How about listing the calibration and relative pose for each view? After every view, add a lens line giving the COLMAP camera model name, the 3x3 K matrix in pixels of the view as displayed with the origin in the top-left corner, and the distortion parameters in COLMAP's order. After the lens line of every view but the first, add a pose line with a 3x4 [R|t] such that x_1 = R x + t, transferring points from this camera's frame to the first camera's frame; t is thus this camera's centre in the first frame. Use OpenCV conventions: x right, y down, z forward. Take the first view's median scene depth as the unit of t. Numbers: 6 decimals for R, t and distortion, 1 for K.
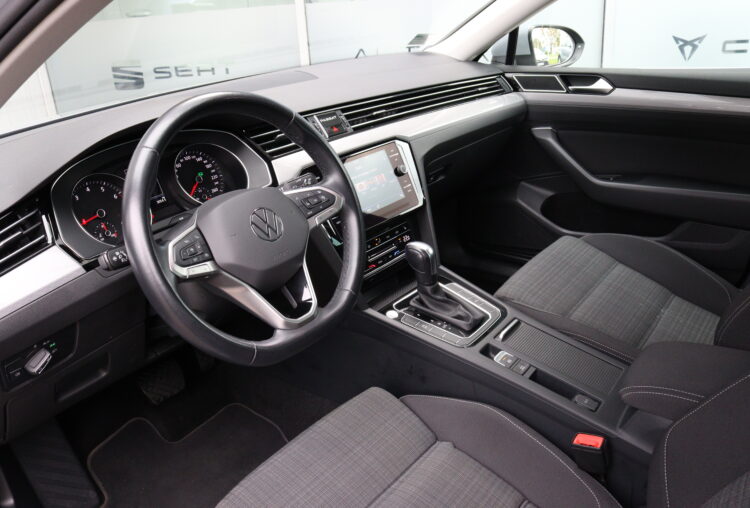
lens RADIAL K [[626.1, 0, 375.0], [0, 626.1, 254.0], [0, 0, 1]] dist [-0.159075, 0.158075]
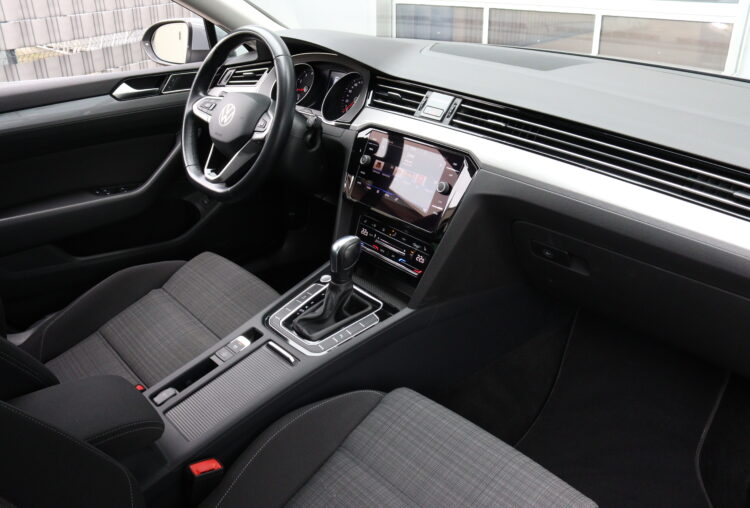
lens RADIAL K [[626.1, 0, 375.0], [0, 626.1, 254.0], [0, 0, 1]] dist [-0.159075, 0.158075]
pose [[-0.164754, 0.488783, -0.856707, 0.694435], [-0.374719, 0.772436, 0.512765, -0.392063], [0.912383, 0.405504, 0.055894, 0.777056]]
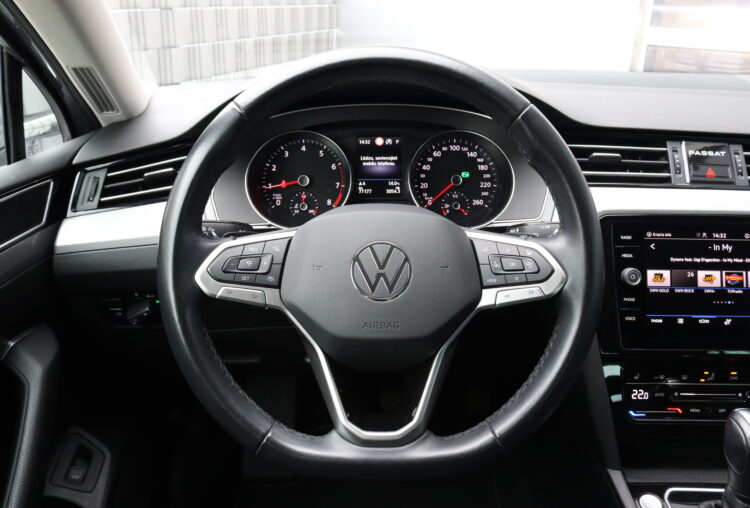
lens RADIAL K [[626.1, 0, 375.0], [0, 626.1, 254.0], [0, 0, 1]] dist [-0.159075, 0.158075]
pose [[0.629407, 0.357010, -0.690210, 0.130924], [-0.352745, 0.922693, 0.155591, -0.086471], [0.692400, 0.145538, 0.706683, 0.312521]]
